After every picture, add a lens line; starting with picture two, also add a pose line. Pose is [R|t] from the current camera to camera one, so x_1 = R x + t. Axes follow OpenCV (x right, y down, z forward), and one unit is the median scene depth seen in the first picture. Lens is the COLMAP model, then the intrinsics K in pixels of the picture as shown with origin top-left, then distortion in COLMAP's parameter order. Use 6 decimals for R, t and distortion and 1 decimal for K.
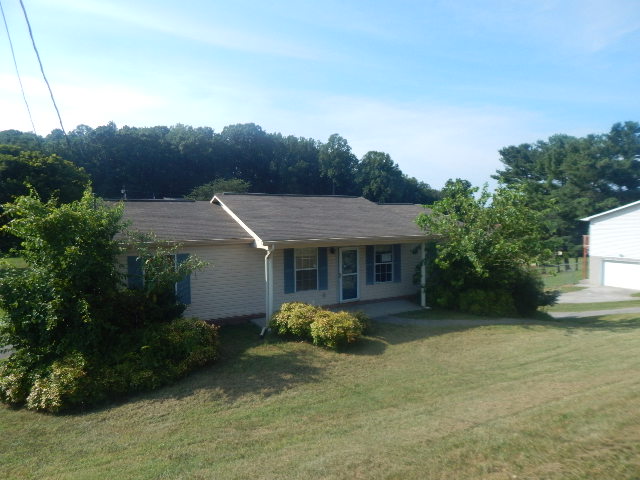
lens RADIAL K [[421.6, 0, 323.8], [0, 421.6, 238.2], [0, 0, 1]] dist [-0.004395, 0.000274]
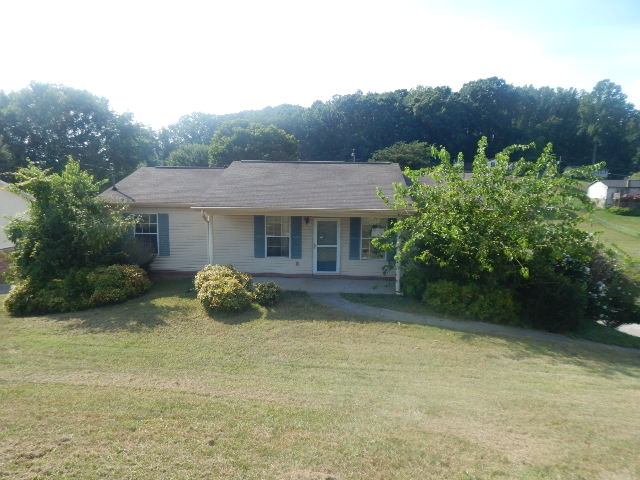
lens RADIAL K [[421.6, 0, 323.7], [0, 421.6, 241.8], [0, 0, 1]] dist [-0.004395, 0.000274]
pose [[0.842747, 0.099619, -0.529012, 0.554292], [-0.048064, 0.992727, 0.110373, -0.029827], [0.536160, -0.067590, 0.841406, 0.183249]]
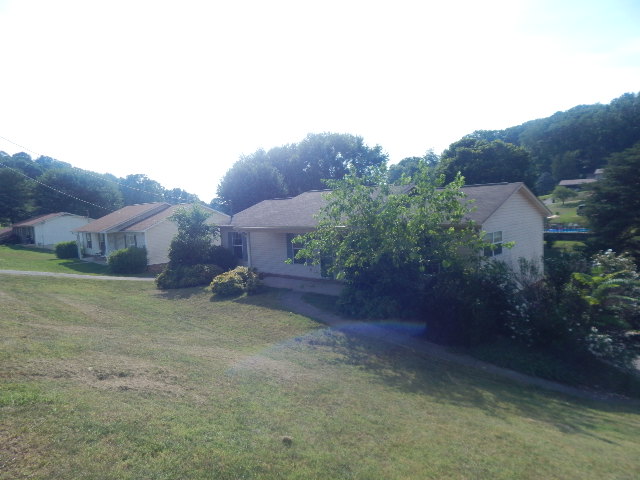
lens RADIAL K [[421.6, 0, 322.0], [0, 421.6, 238.4], [0, 0, 1]] dist [-0.004395, 0.000274]
pose [[0.326212, 0.070349, -0.942675, 1.166781], [0.001056, 0.997199, 0.074784, -0.054420], [0.945296, -0.025391, 0.325224, 0.588054]]
